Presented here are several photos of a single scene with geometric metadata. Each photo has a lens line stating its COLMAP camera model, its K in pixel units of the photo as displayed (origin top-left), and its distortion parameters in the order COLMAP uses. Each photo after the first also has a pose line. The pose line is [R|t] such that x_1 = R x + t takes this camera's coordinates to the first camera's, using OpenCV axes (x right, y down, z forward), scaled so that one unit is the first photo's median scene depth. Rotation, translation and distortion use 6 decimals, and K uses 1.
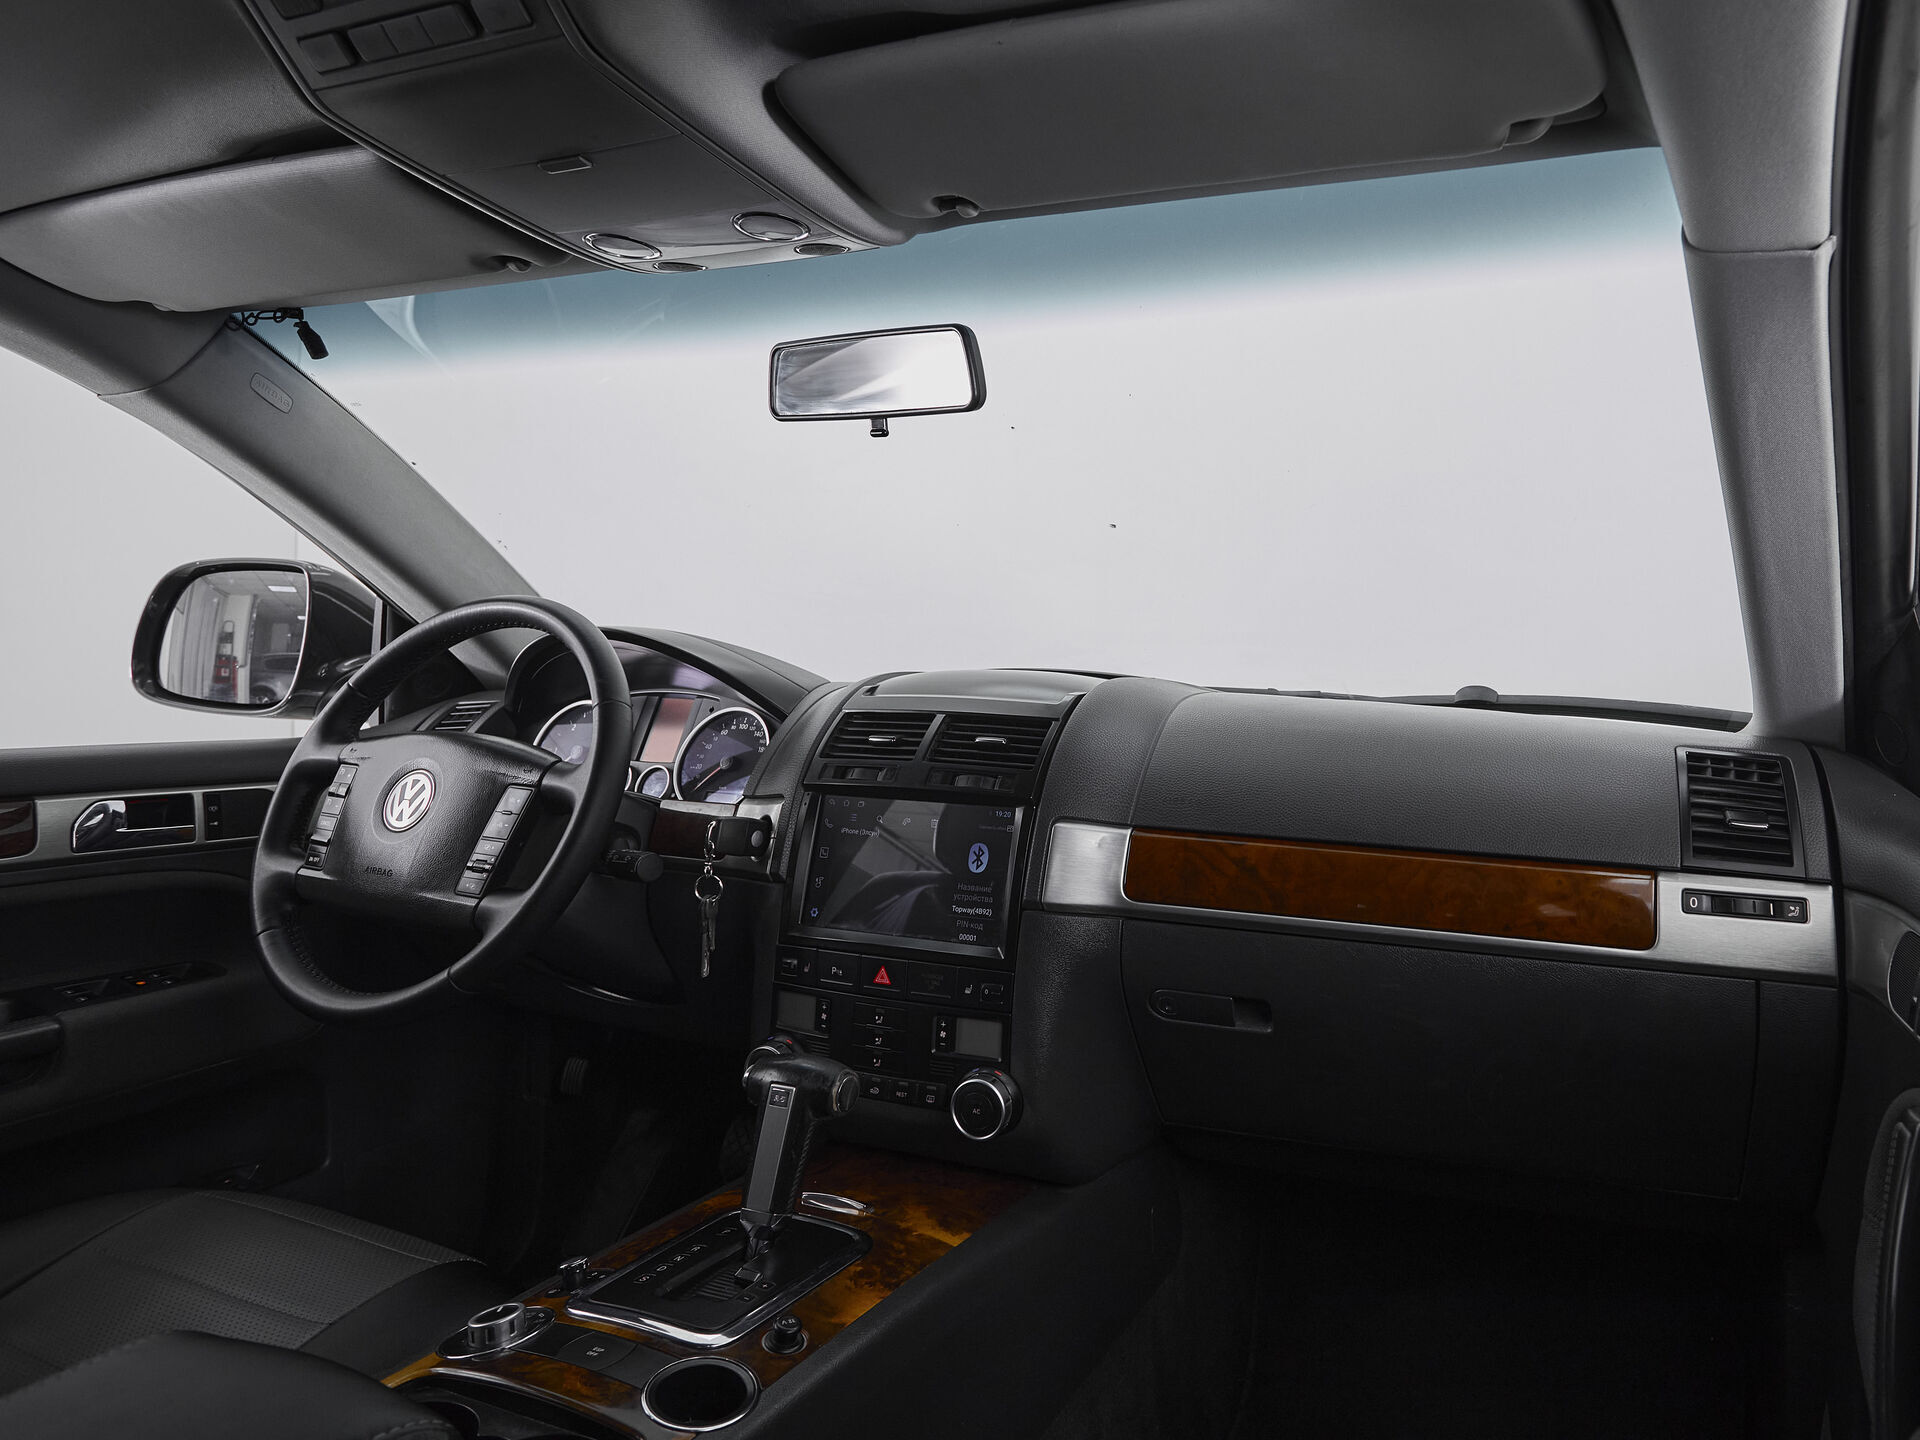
lens RADIAL K [[1051.3, 0, 1171.3], [0, 1051.3, 642.4], [0, 0, 1]] dist [-0.000633, 0.001128]
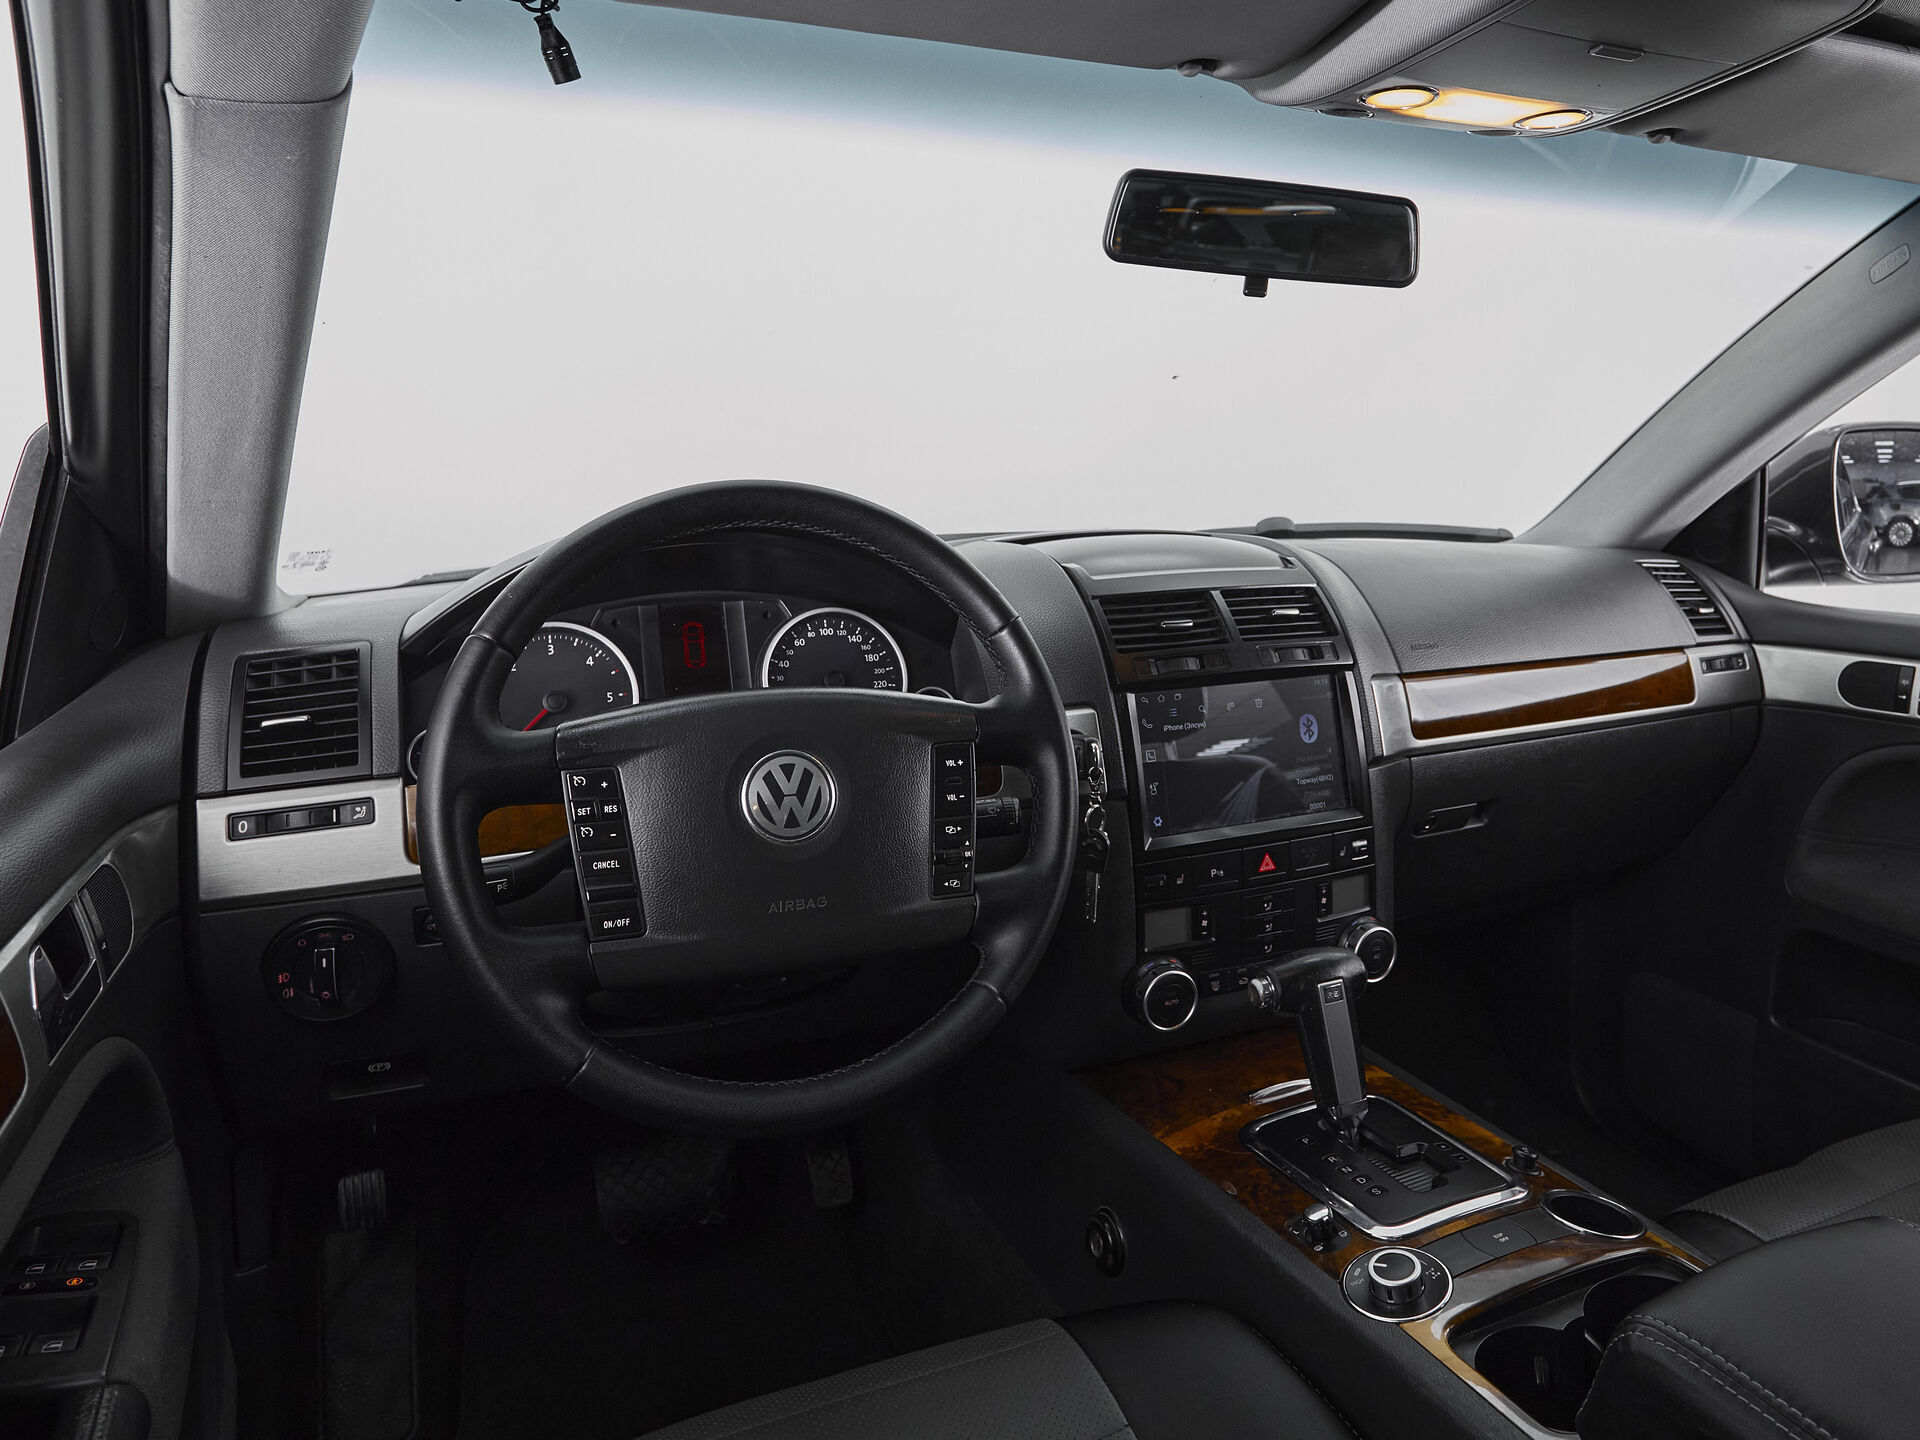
lens RADIAL K [[1209.4, 0, 963.4], [0, 1209.4, 572.5], [0, 0, 1]] dist [-0.001645, -0.001732]
pose [[0.744555, -0.089647, 0.661515, -1.171232], [0.012229, 0.992607, 0.120753, -0.086623], [-0.667450, -0.081817, 0.740147, 0.370559]]
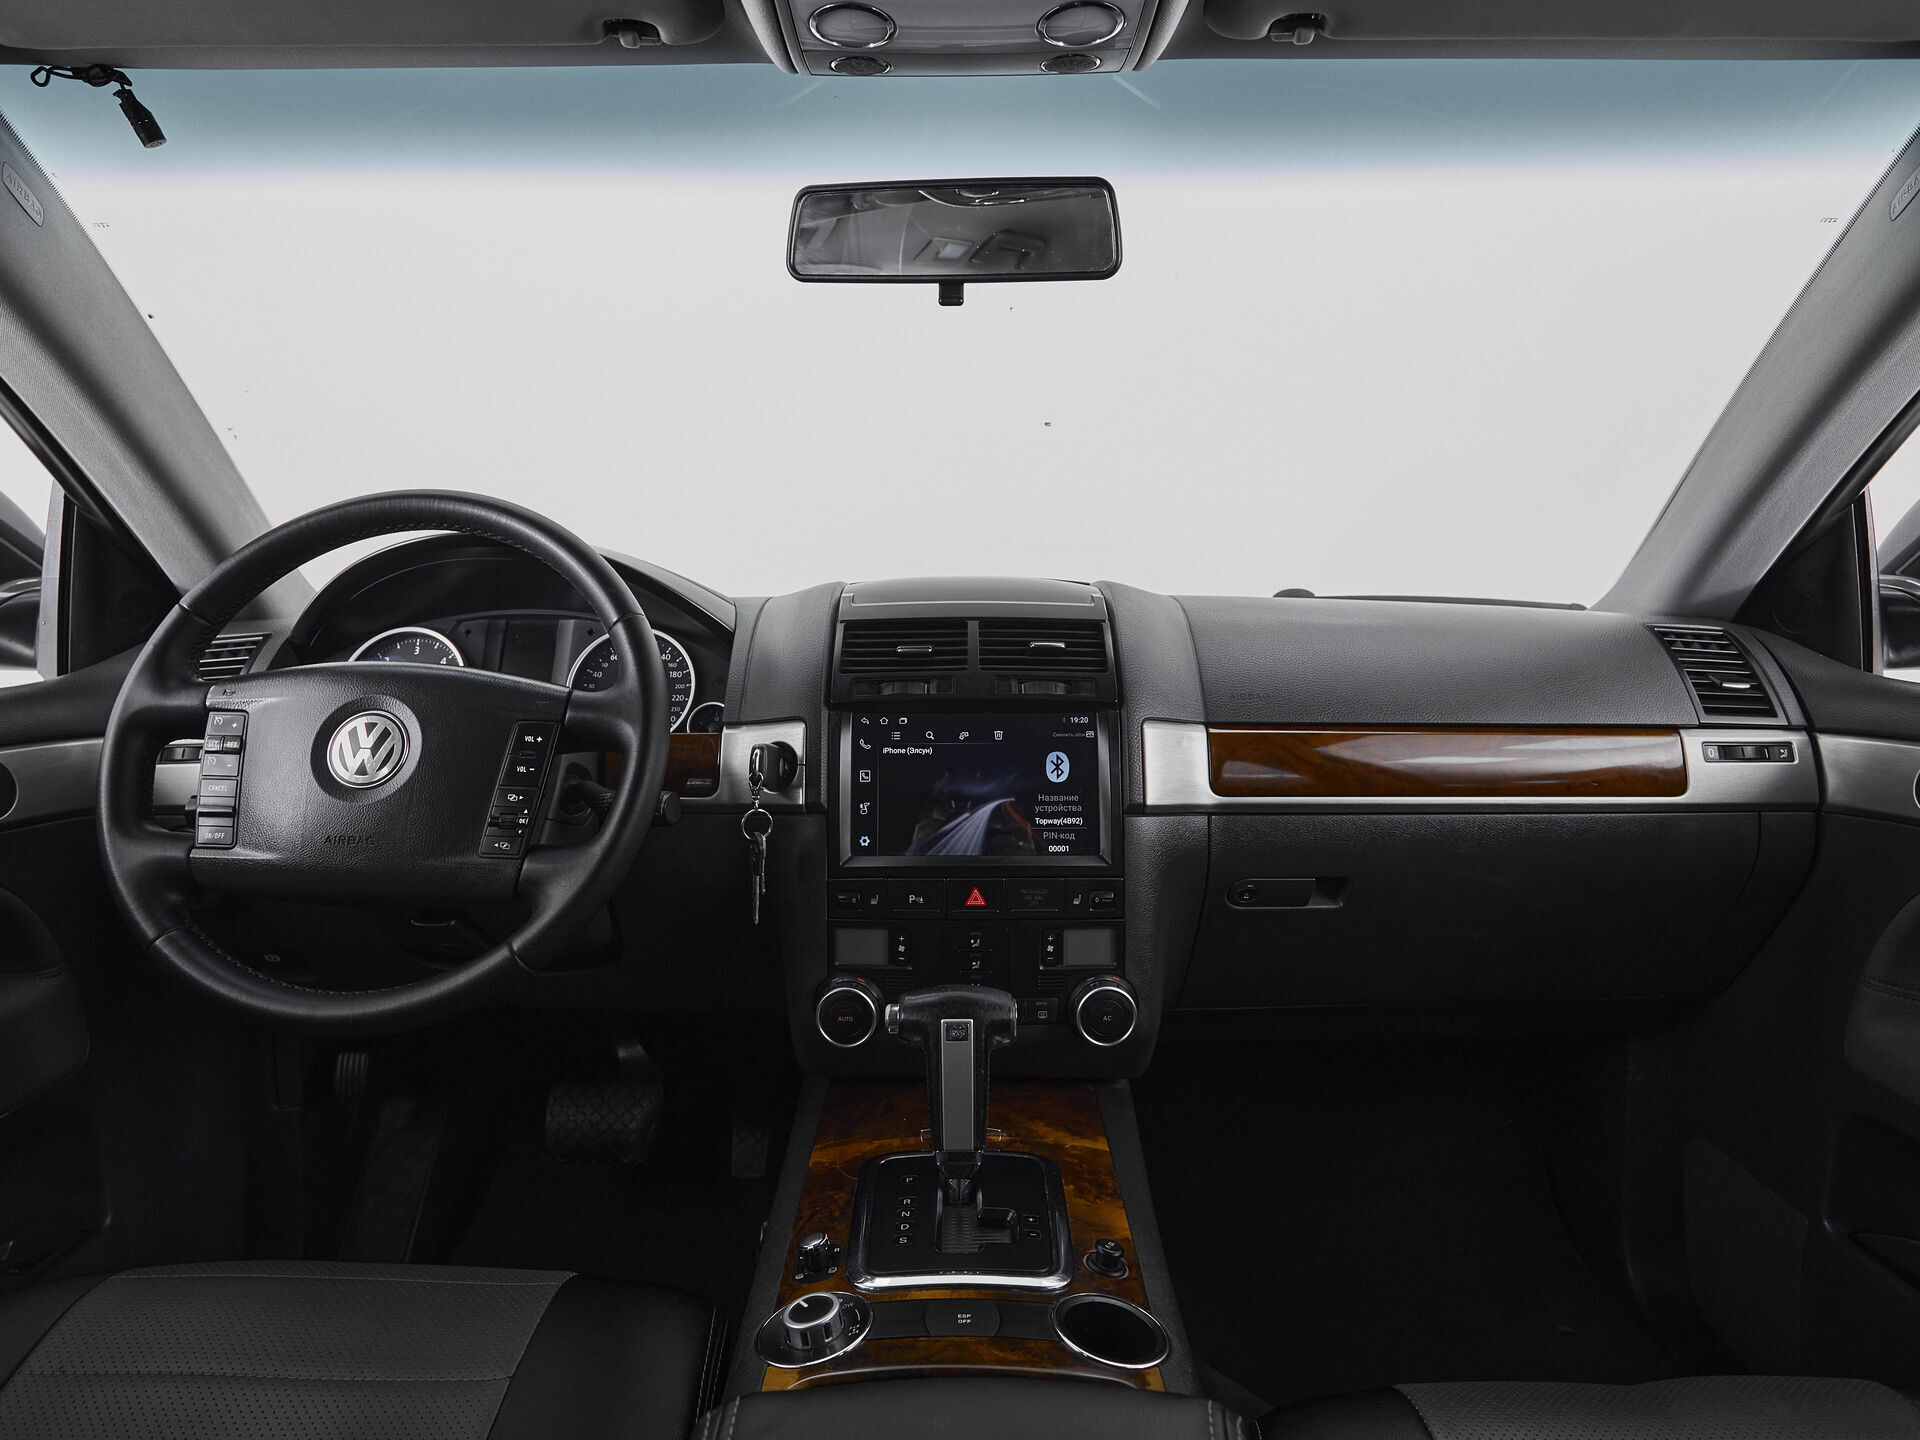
lens RADIAL K [[1022.7, 0, 904.5], [0, 1022.7, 681.2], [0, 0, 1]] dist [-0.002843, -0.000683]
pose [[0.951973, -0.046958, 0.302559, -0.586802], [0.016597, 0.994631, 0.102147, 0.030124], [-0.305731, -0.092219, 0.947641, 0.168101]]
